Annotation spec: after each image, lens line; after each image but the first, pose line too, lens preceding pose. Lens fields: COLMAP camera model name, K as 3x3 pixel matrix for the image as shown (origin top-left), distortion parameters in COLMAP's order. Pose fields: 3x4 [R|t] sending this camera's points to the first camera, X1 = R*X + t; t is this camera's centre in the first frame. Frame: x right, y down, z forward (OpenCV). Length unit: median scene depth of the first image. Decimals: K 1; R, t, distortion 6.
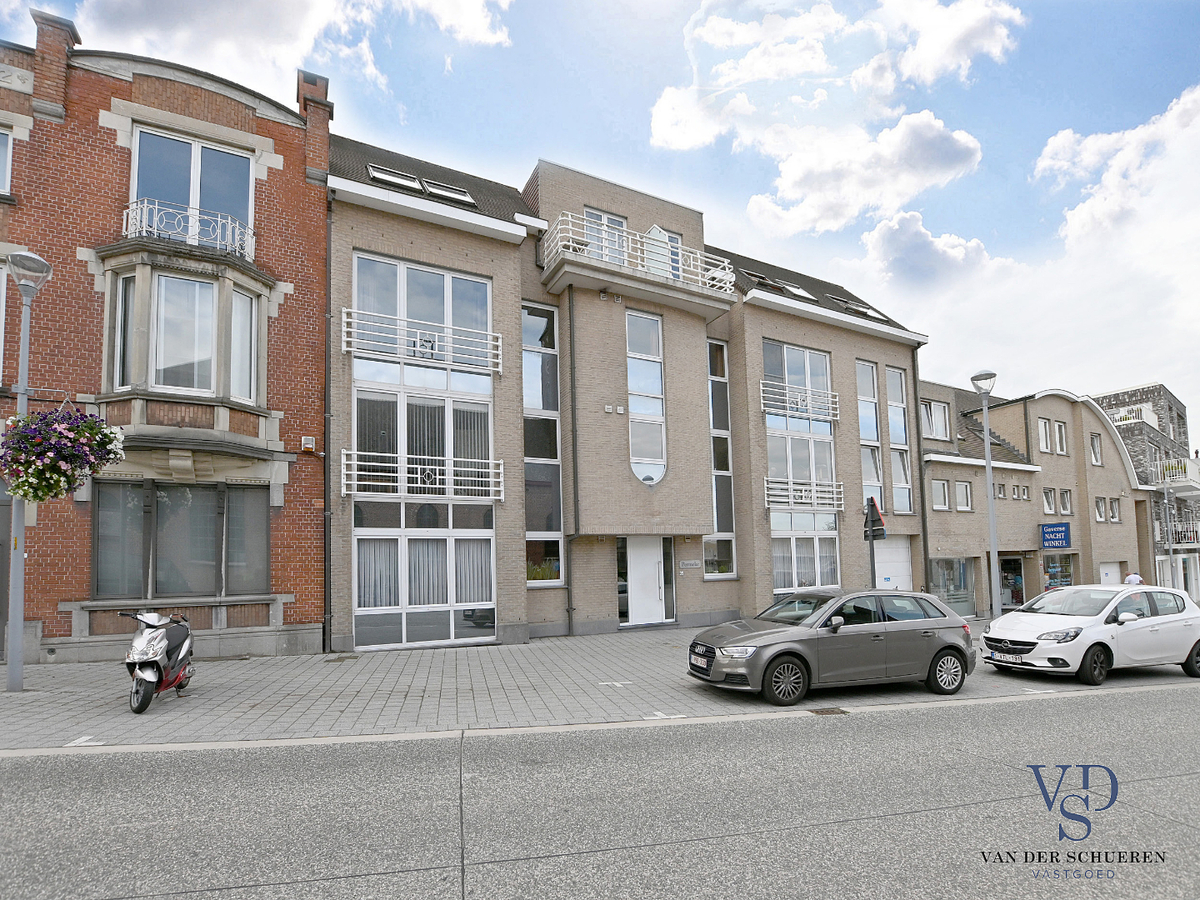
lens RADIAL K [[528.2, 0, 598.8], [0, 528.2, 452.7], [0, 0, 1]] dist [-0.032459, 0.004717]
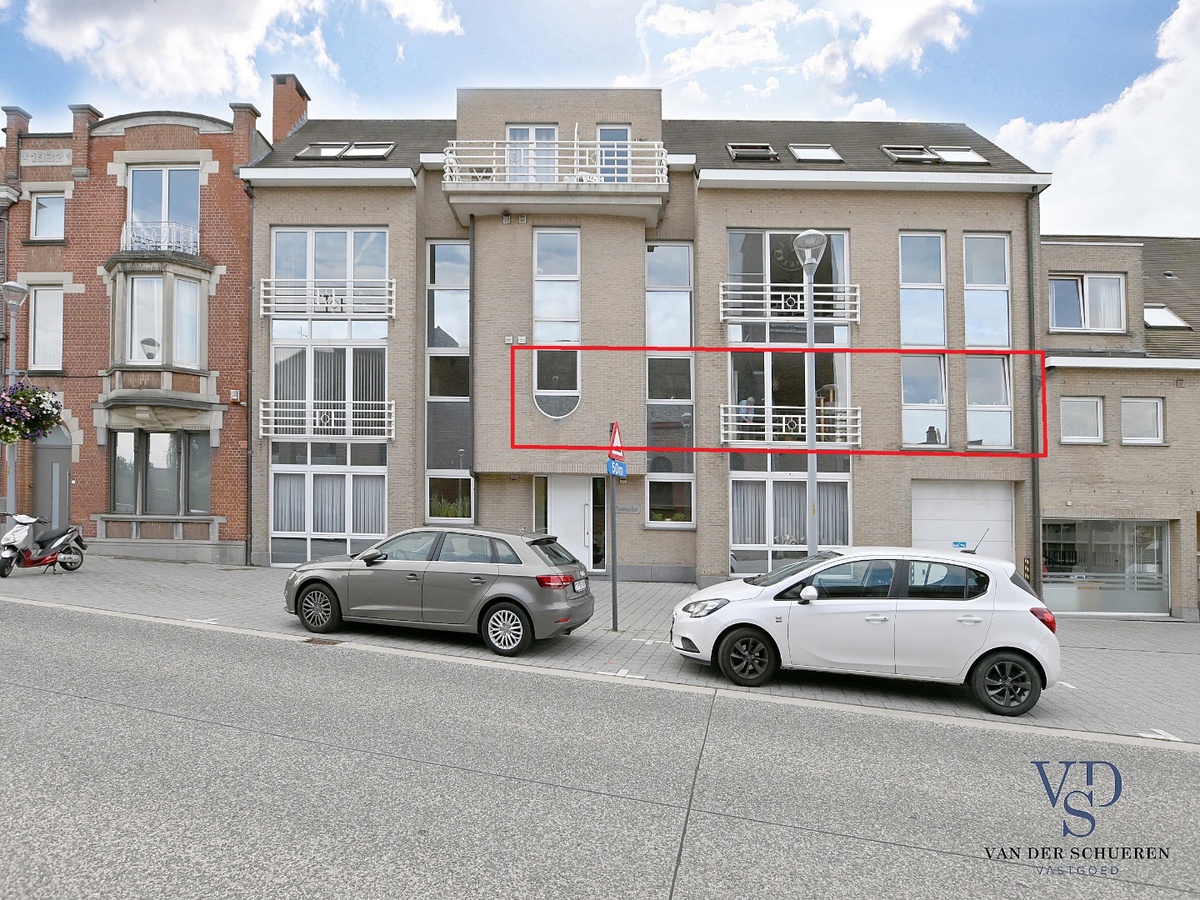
lens RADIAL K [[590.9, 0, 600.0], [0, 590.9, 422.6], [0, 0, 1]] dist [-0.023853, -0.000189]
pose [[0.885677, -0.036623, -0.462855, 0.779779], [0.057507, 0.997861, 0.031085, 0.048715], [0.460726, -0.054148, 0.885889, 0.164394]]
